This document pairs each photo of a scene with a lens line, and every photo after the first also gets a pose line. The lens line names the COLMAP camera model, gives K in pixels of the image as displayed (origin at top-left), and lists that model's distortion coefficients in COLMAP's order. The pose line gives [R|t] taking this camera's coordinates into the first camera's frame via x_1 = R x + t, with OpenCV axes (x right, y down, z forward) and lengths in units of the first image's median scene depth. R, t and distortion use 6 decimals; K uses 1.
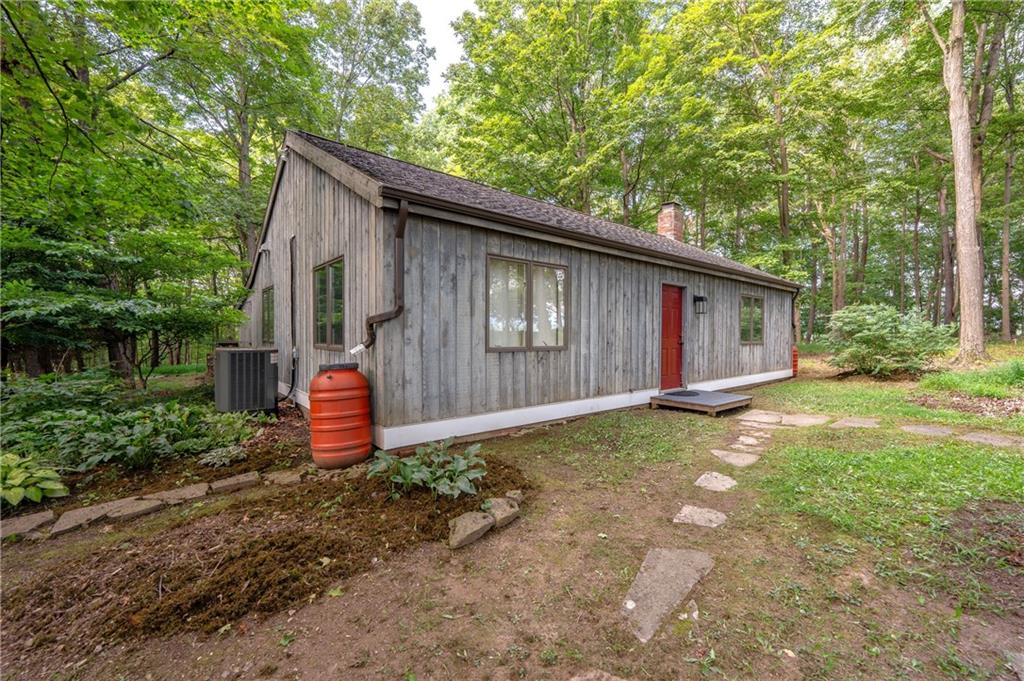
lens RADIAL K [[407.3, 0, 512.4], [0, 407.3, 338.8], [0, 0, 1]] dist [-0.000271, 0.000012]
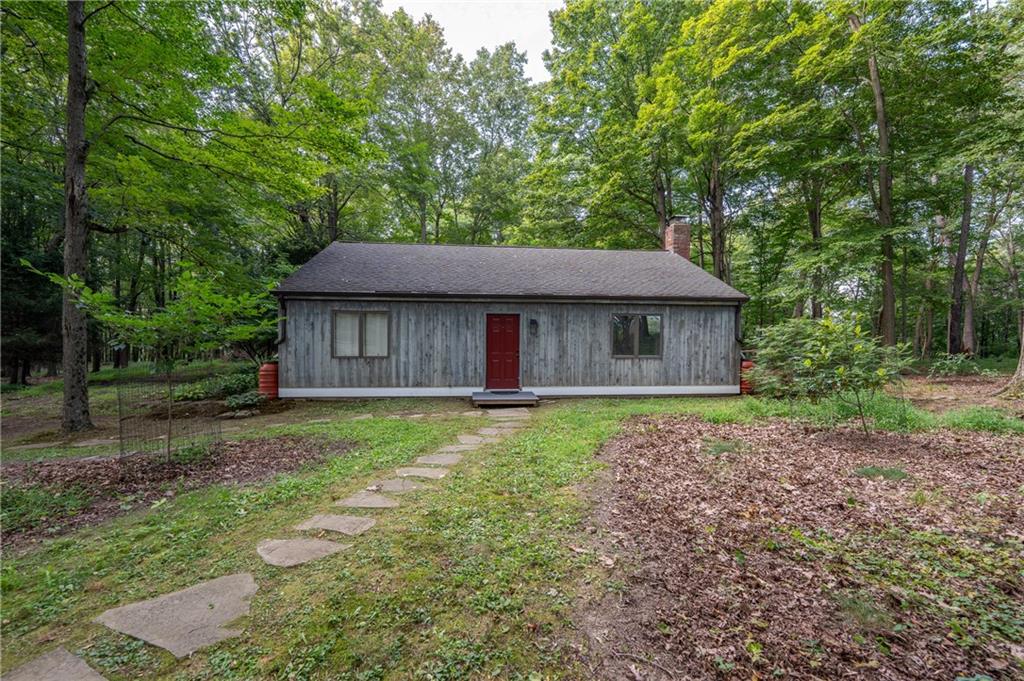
lens RADIAL K [[407.3, 0, 510.2], [0, 407.3, 341.6], [0, 0, 1]] dist [-0.000271, 0.000012]
pose [[0.828519, 0.005697, -0.559932, 1.527541], [-0.007556, 0.999971, -0.001006, -0.046428], [0.559910, 0.005064, 0.828538, -0.169624]]
